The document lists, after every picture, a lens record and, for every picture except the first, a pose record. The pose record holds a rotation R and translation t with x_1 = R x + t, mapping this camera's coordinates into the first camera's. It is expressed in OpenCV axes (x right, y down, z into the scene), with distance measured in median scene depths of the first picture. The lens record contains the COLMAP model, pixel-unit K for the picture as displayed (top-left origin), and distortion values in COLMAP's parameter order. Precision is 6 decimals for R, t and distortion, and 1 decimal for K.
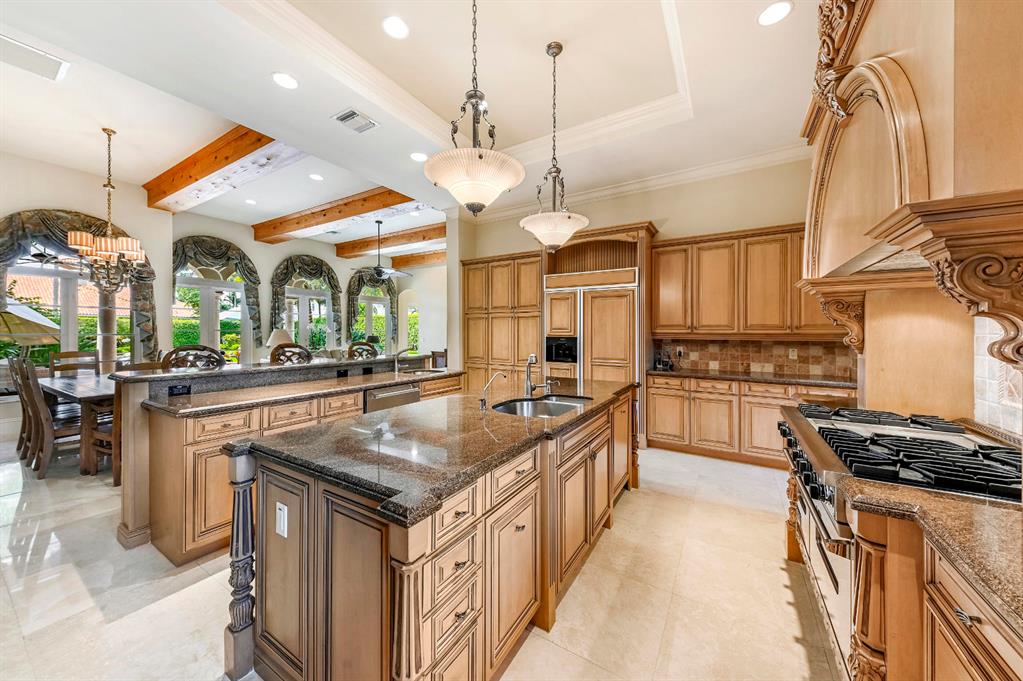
lens RADIAL K [[356.9, 0, 510.0], [0, 356.9, 337.6], [0, 0, 1]] dist [-0.000344, -0.000543]
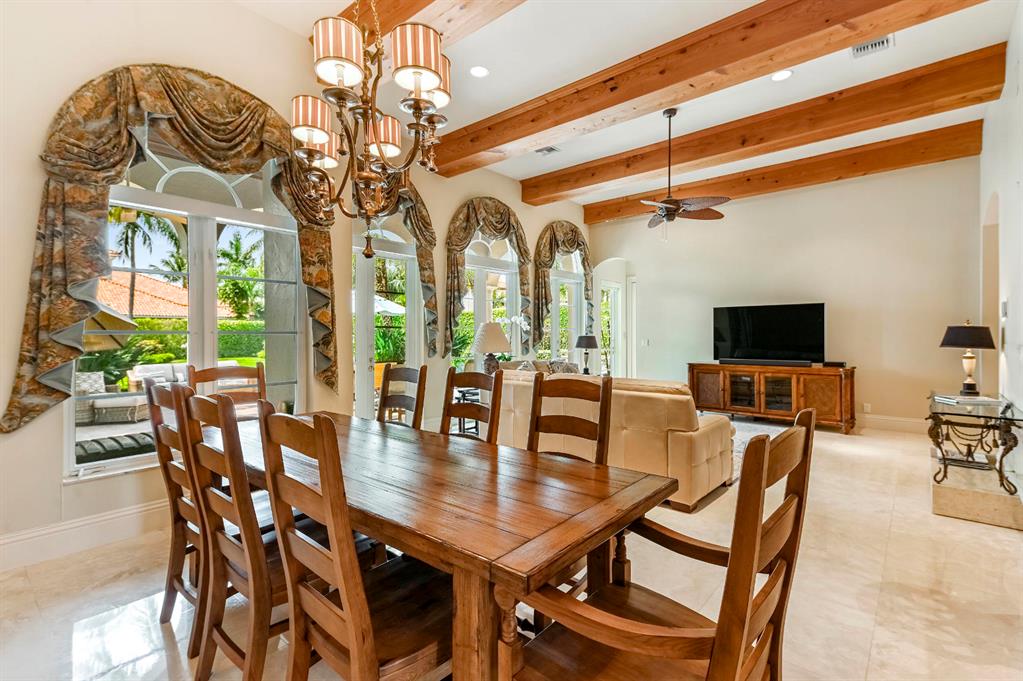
lens RADIAL K [[477.5, 0, 511.9], [0, 477.5, 337.1], [0, 0, 1]] dist [0.020420, -0.000118]
pose [[0.989165, -0.016249, -0.145908, -0.398221], [0.014313, 0.999795, -0.014310, 0.006709], [0.146111, 0.012067, 0.989195, 0.226234]]
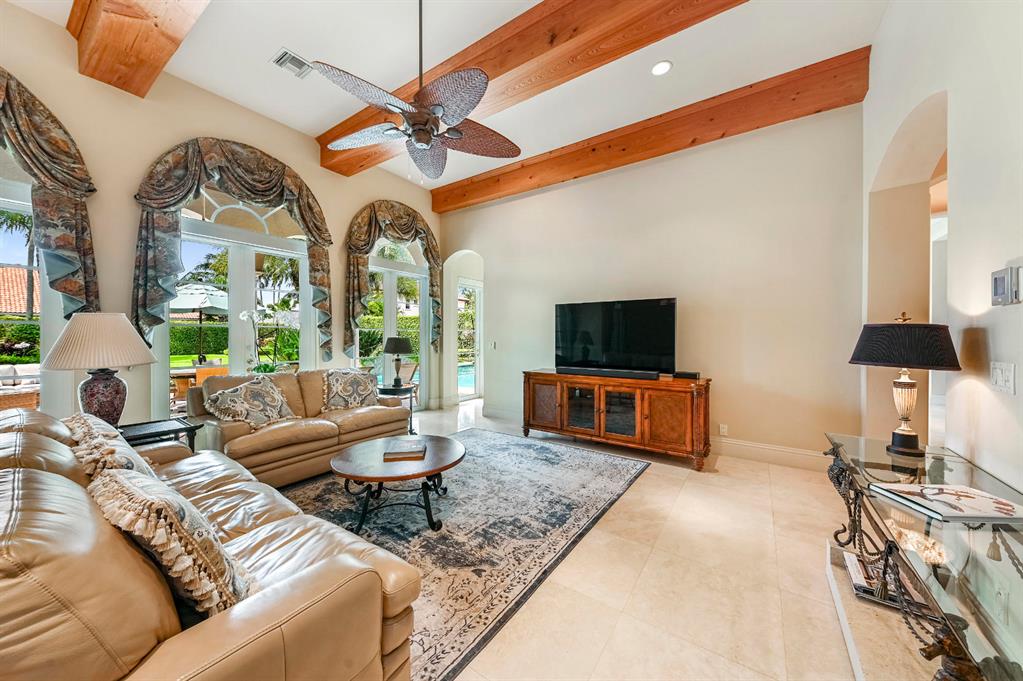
lens RADIAL K [[356.9, 0, 512.3], [0, 356.9, 340.6], [0, 0, 1]] dist [-0.000344, -0.000543]
pose [[0.998994, -0.009882, -0.043750, -0.224059], [0.009676, 0.999941, -0.004895, 0.002825], [0.043796, 0.004467, 0.999031, 0.560099]]
